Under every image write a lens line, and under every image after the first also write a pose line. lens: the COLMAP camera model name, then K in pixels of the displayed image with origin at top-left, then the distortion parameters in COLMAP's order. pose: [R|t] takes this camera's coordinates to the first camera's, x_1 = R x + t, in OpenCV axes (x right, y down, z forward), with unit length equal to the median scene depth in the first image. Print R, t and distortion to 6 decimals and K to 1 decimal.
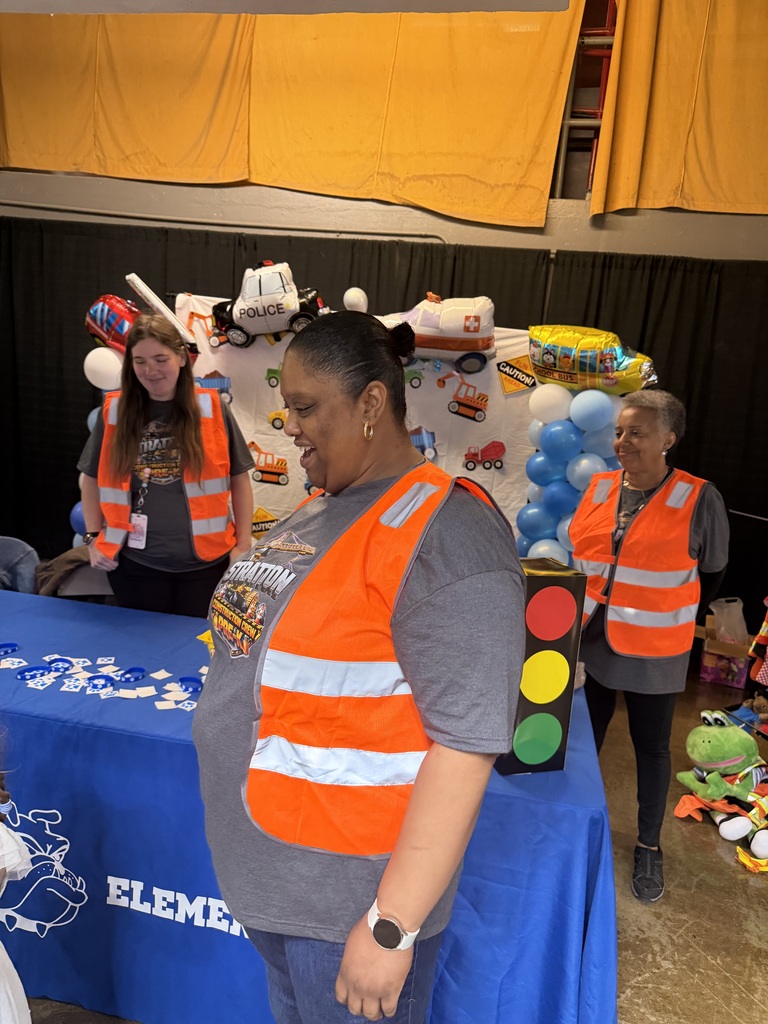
lens RADIAL K [[705.2, 0, 384.0], [0, 705.2, 512.0], [0, 0, 1]] dist [0.080192, -0.132976]
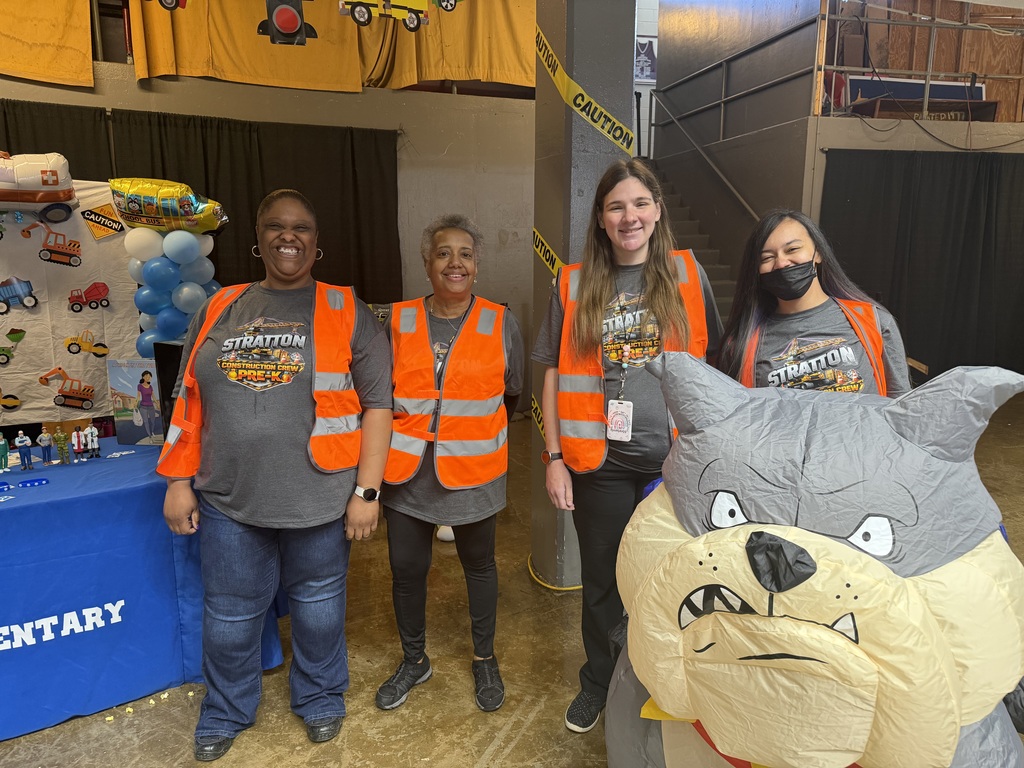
lens RADIAL K [[698.4, 0, 512.0], [0, 698.4, 384.0], [0, 0, 1]] dist [0.003478, -0.002420]
pose [[0.734787, -0.210726, 0.644735, -0.104685], [0.179184, 0.977056, 0.115130, 0.046039], [-0.654203, 0.030930, 0.755686, -0.250878]]
